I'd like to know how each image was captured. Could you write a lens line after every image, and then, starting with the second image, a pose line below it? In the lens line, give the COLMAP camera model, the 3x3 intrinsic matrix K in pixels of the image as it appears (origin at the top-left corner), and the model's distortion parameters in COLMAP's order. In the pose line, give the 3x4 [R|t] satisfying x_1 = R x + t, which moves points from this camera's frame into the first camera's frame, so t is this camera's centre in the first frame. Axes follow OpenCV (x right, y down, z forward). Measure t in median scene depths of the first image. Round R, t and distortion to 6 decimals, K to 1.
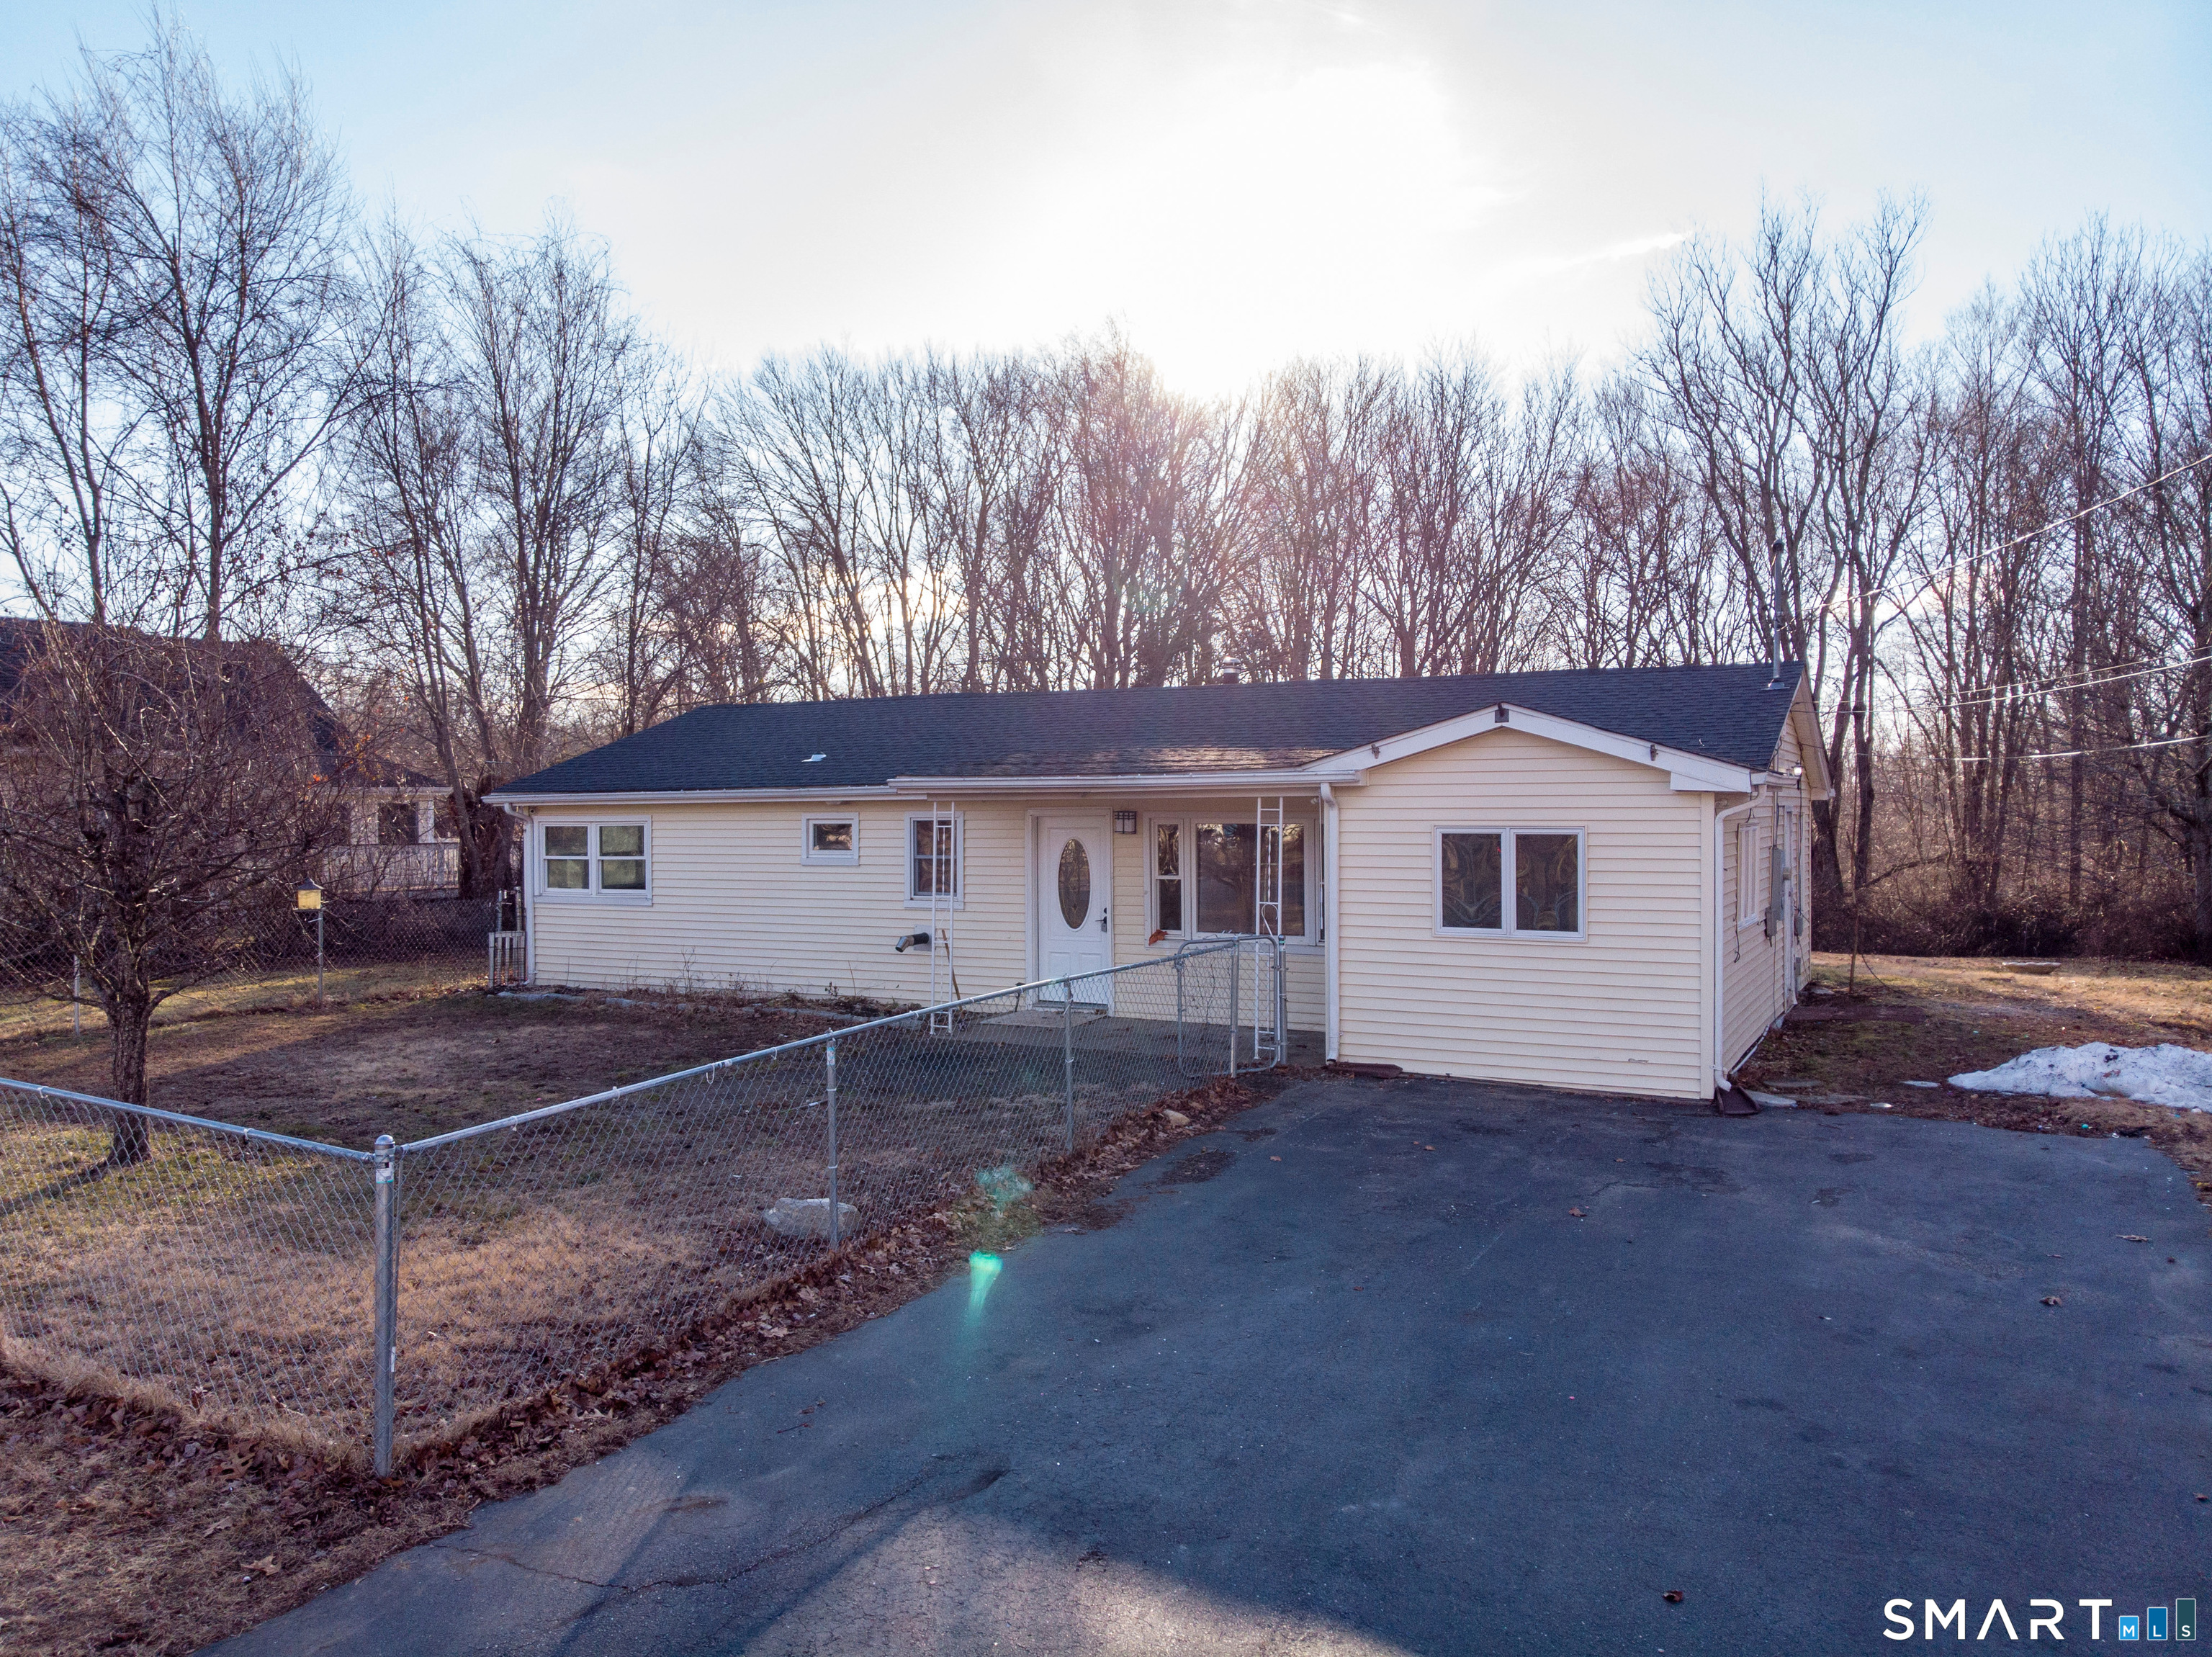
lens RADIAL K [[1638.8, 0, 1102.0], [0, 1638.8, 829.1], [0, 0, 1]] dist [-0.020770, 0.021834]
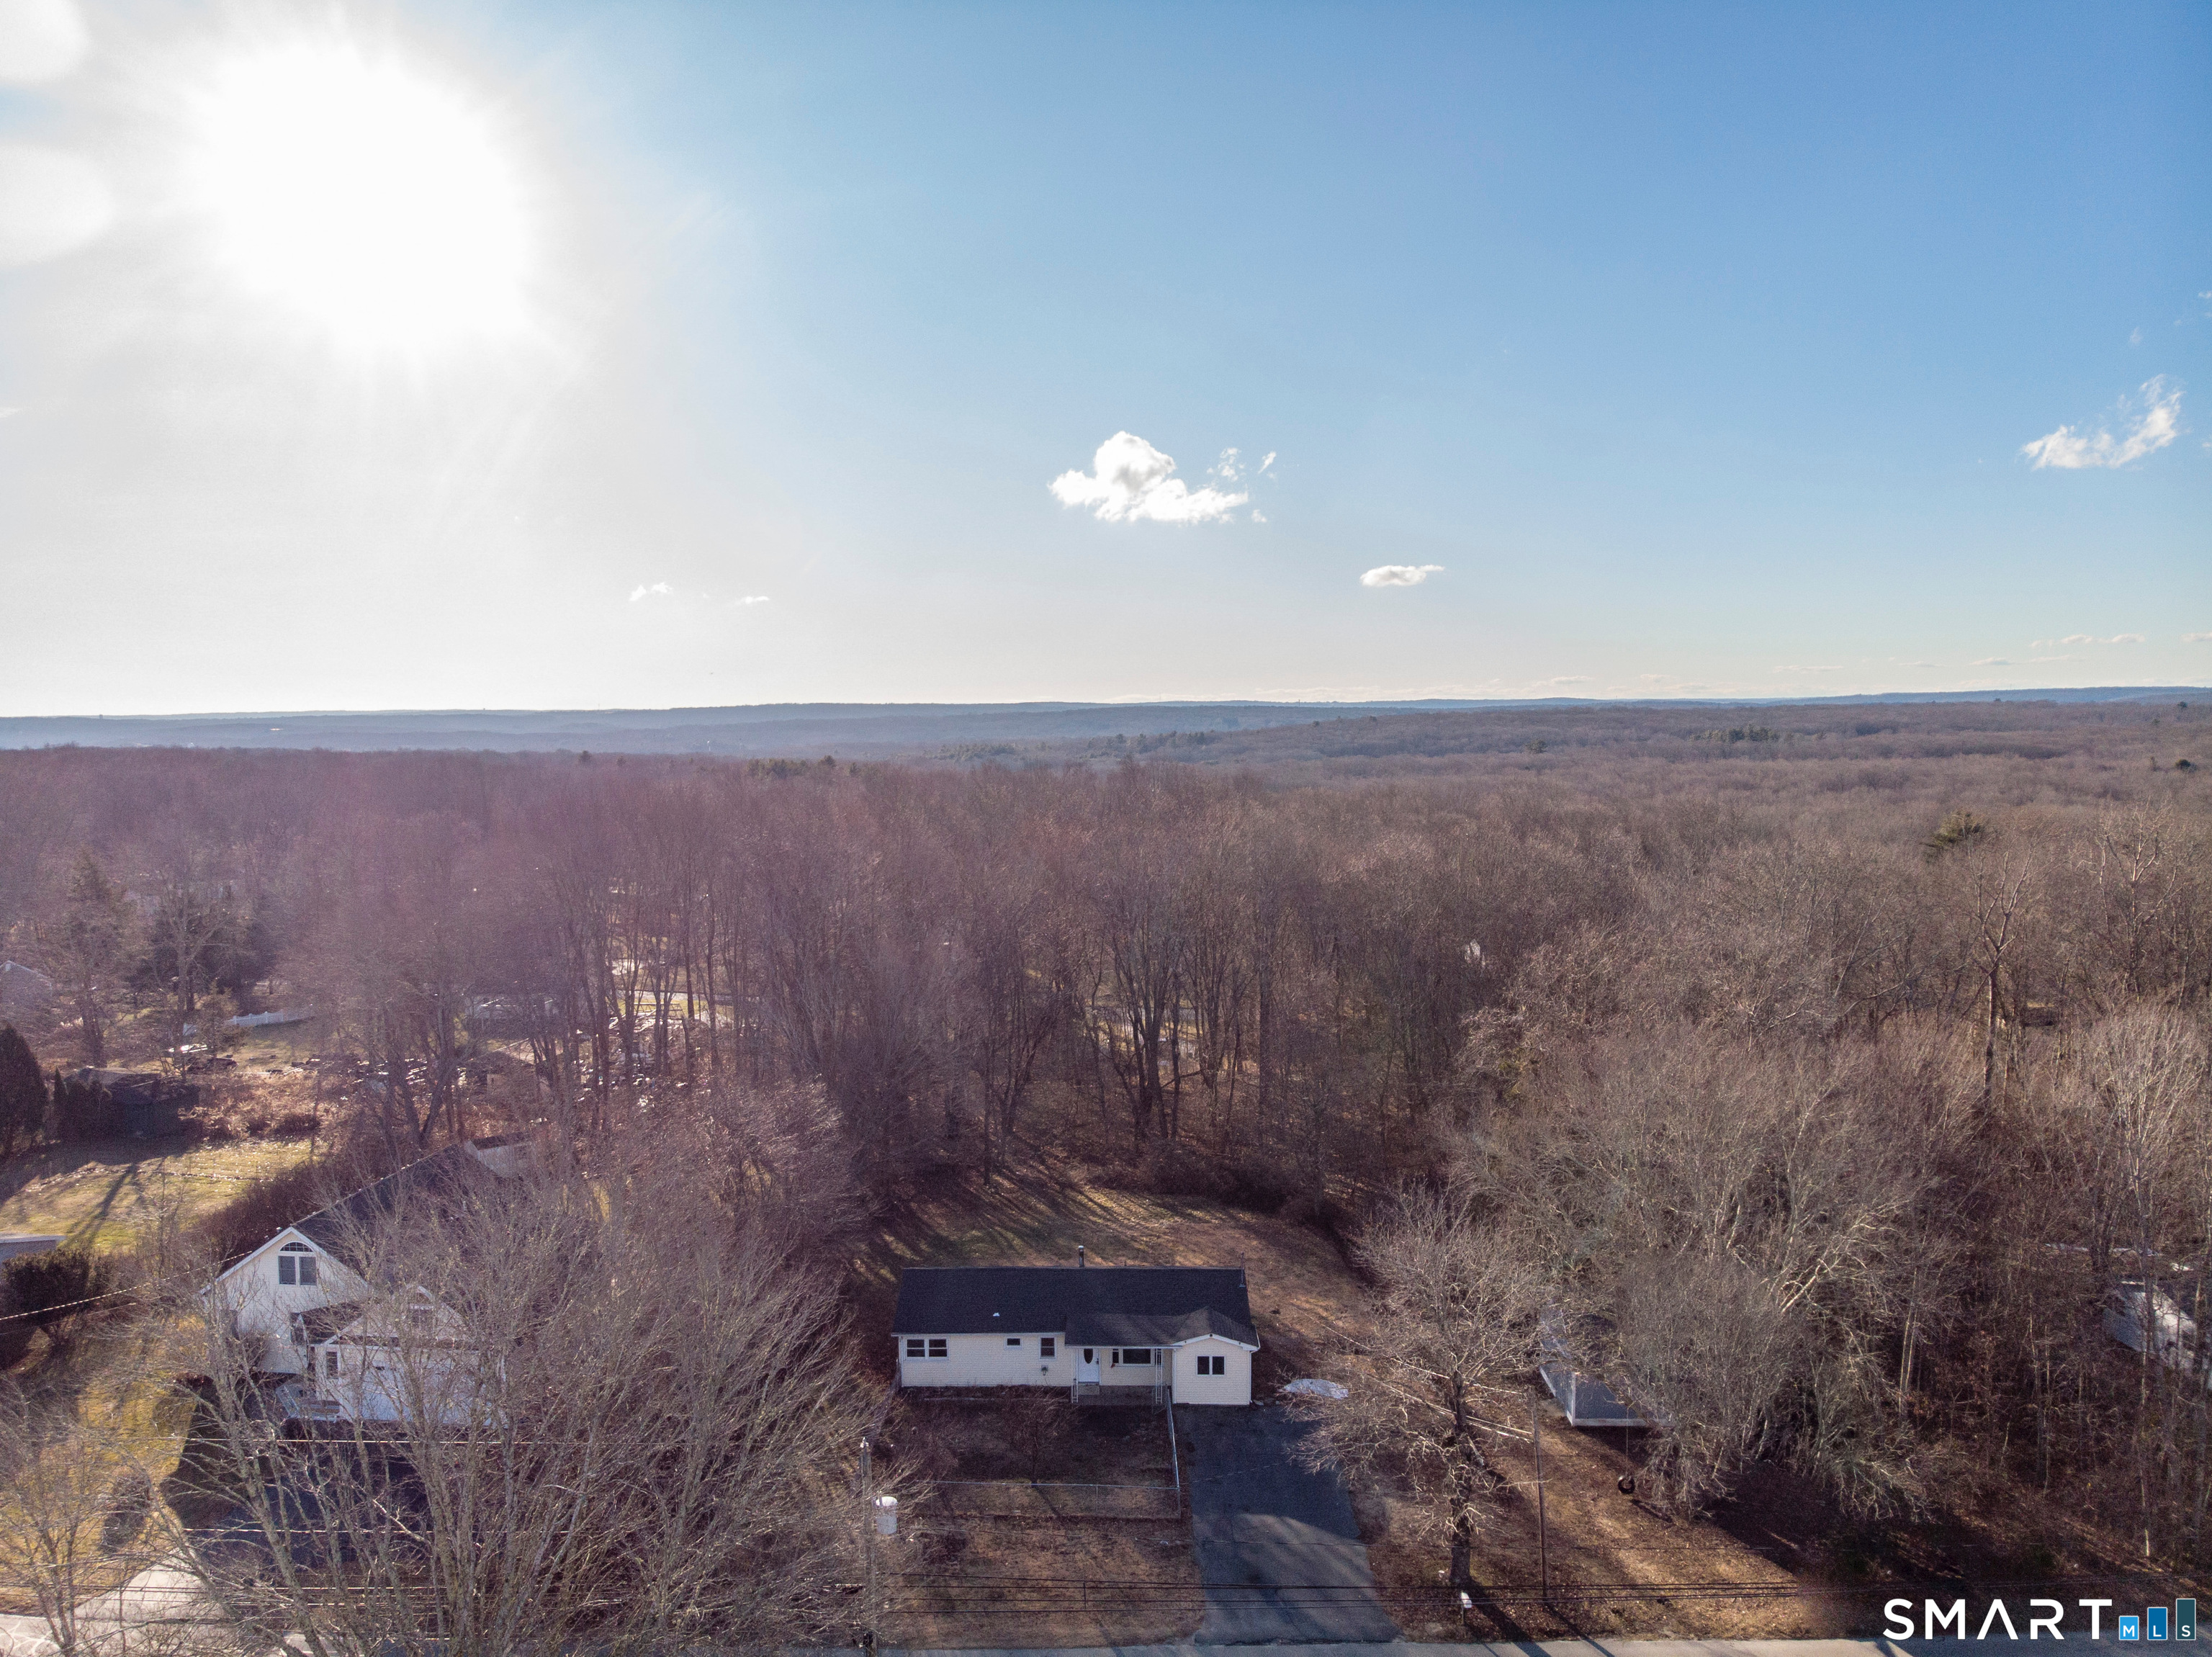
lens RADIAL K [[1638.8, 0, 1111.4], [0, 1638.8, 842.8], [0, 0, 1]] dist [-0.020770, 0.021834]
pose [[0.884711, -0.034301, 0.464877, -1.836643], [0.003158, 0.997707, 0.067605, -1.524405], [-0.466130, -0.058343, 0.882790, -2.554908]]
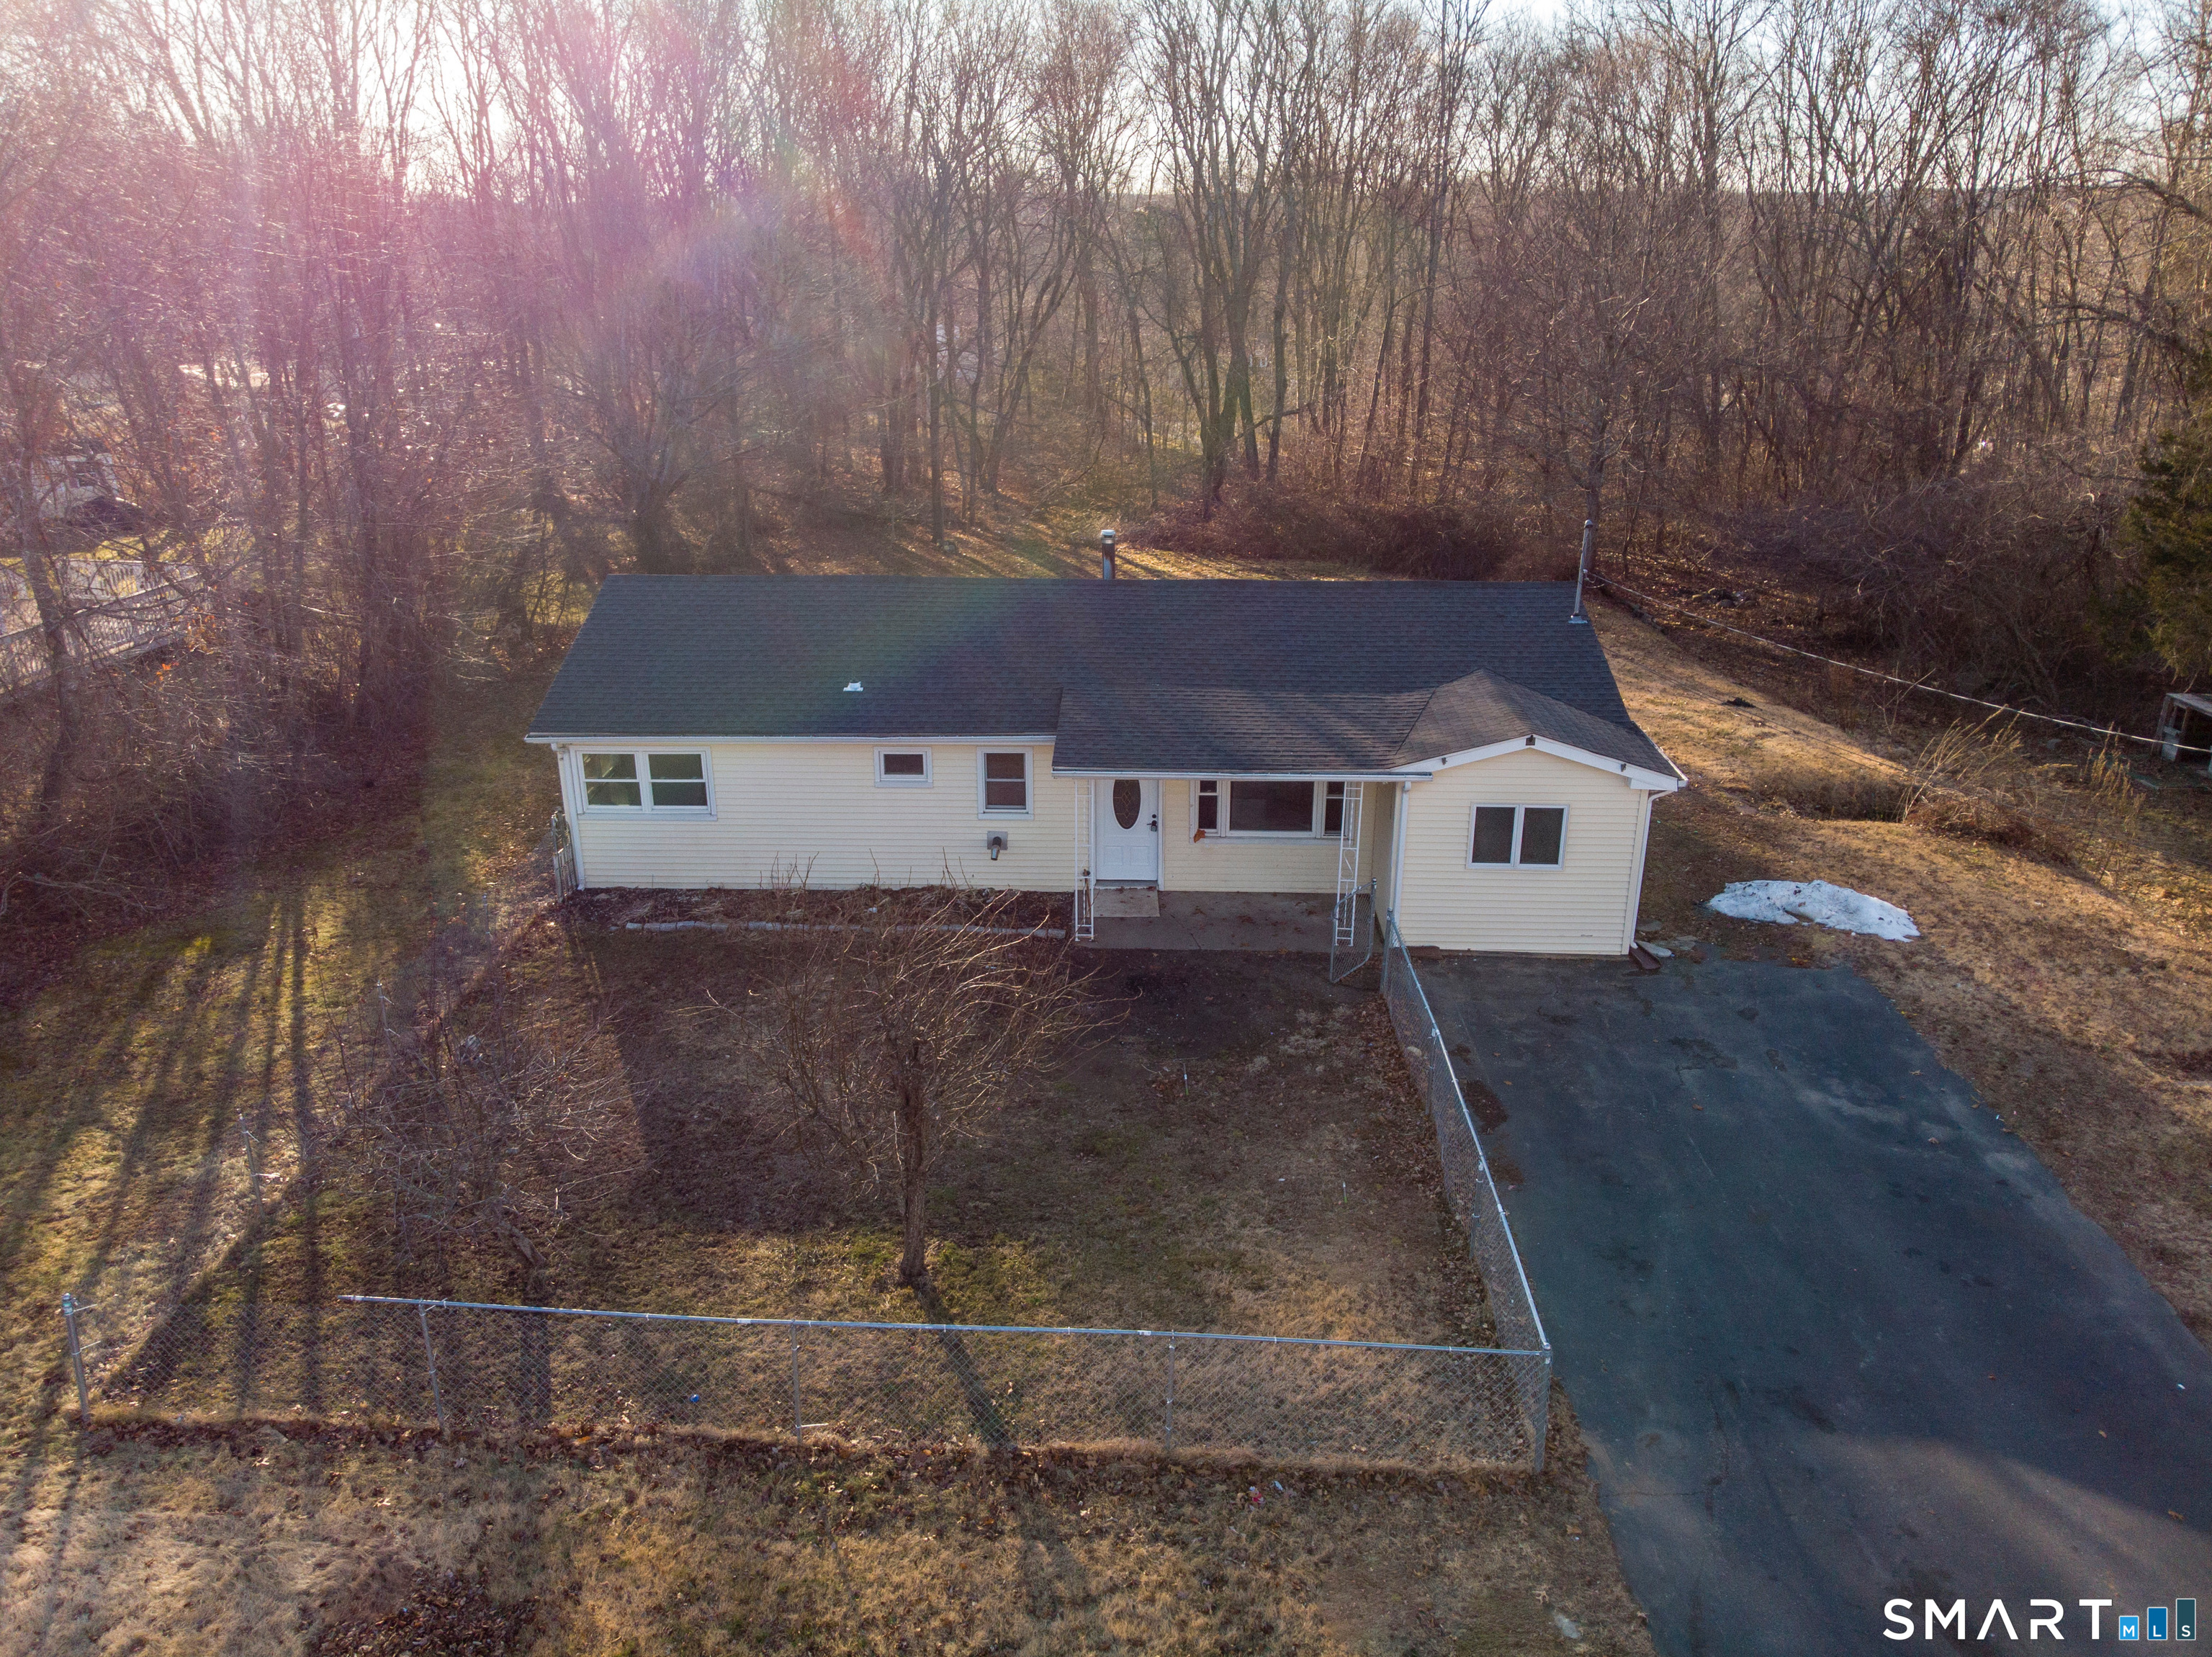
lens RADIAL K [[1638.8, 0, 1096.6], [0, 1638.8, 821.5], [0, 0, 1]] dist [-0.020770, 0.021834]
pose [[0.897773, -0.154087, 0.412627, -0.611188], [0.003370, 0.939188, 0.343387, -0.418480], [-0.440446, -0.306893, 0.843697, -0.121671]]
